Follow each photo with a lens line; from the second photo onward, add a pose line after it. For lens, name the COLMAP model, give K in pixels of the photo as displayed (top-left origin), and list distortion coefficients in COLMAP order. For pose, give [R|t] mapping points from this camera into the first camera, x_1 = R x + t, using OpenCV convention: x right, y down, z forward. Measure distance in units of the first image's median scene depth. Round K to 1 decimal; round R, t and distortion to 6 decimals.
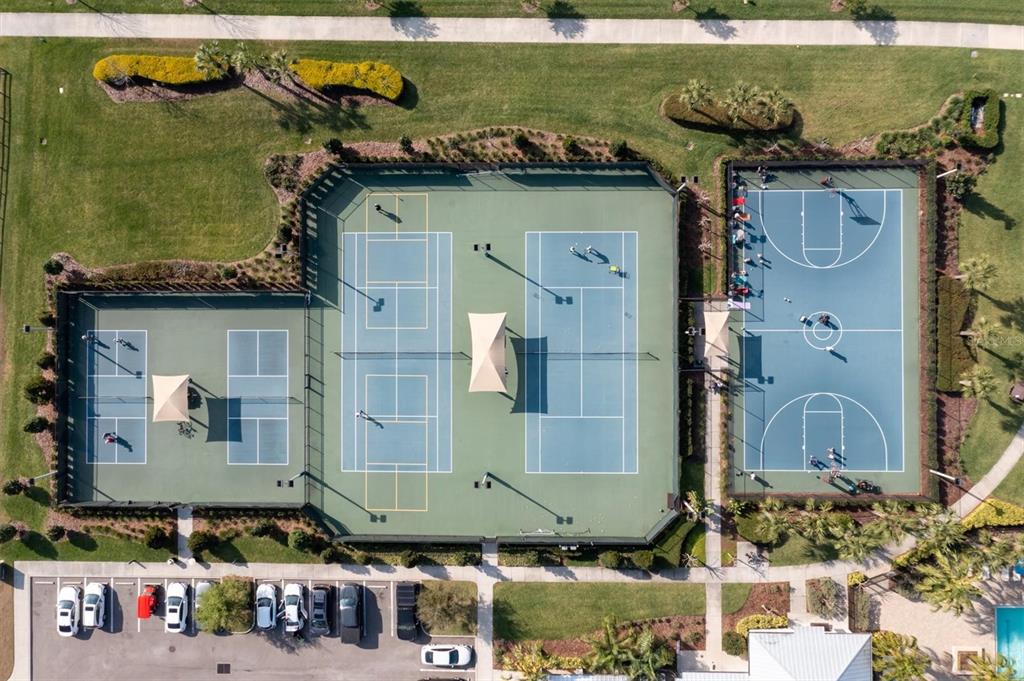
lens RADIAL K [[462.8, 0, 515.6], [0, 462.8, 336.1], [0, 0, 1]] dist [0.002412, 0.000168]
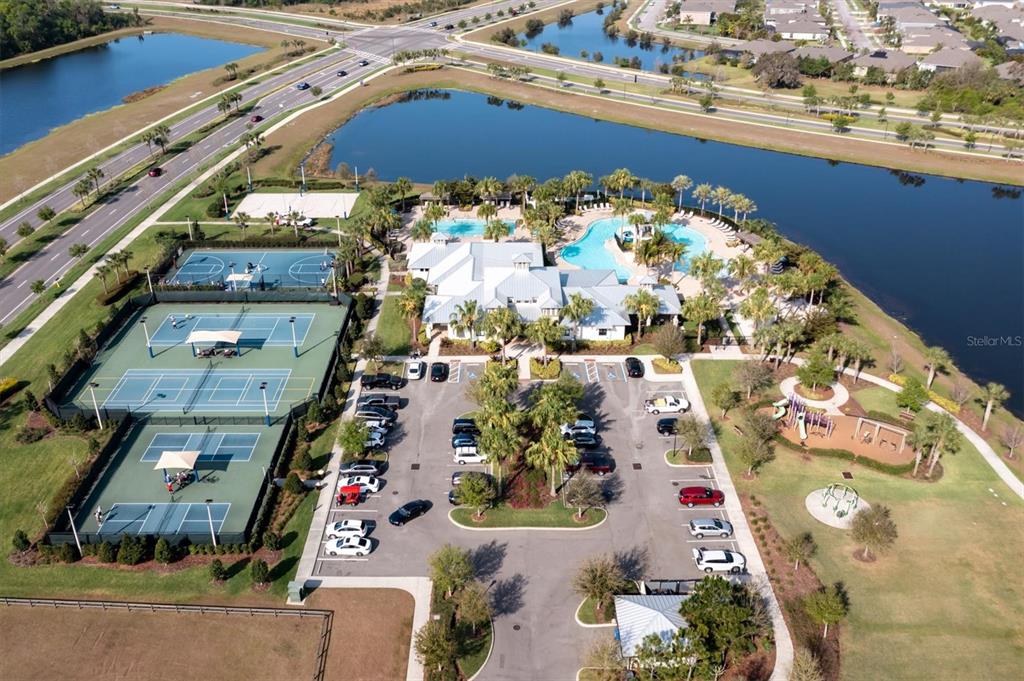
lens RADIAL K [[462.8, 0, 515.6], [0, 462.8, 336.1], [0, 0, 1]] dist [0.002412, 0.000168]
pose [[-0.208917, -0.662711, 0.719144, -1.585504], [0.976964, -0.108710, 0.183637, 0.870857], [-0.043521, 0.740943, 0.670157, -0.300601]]
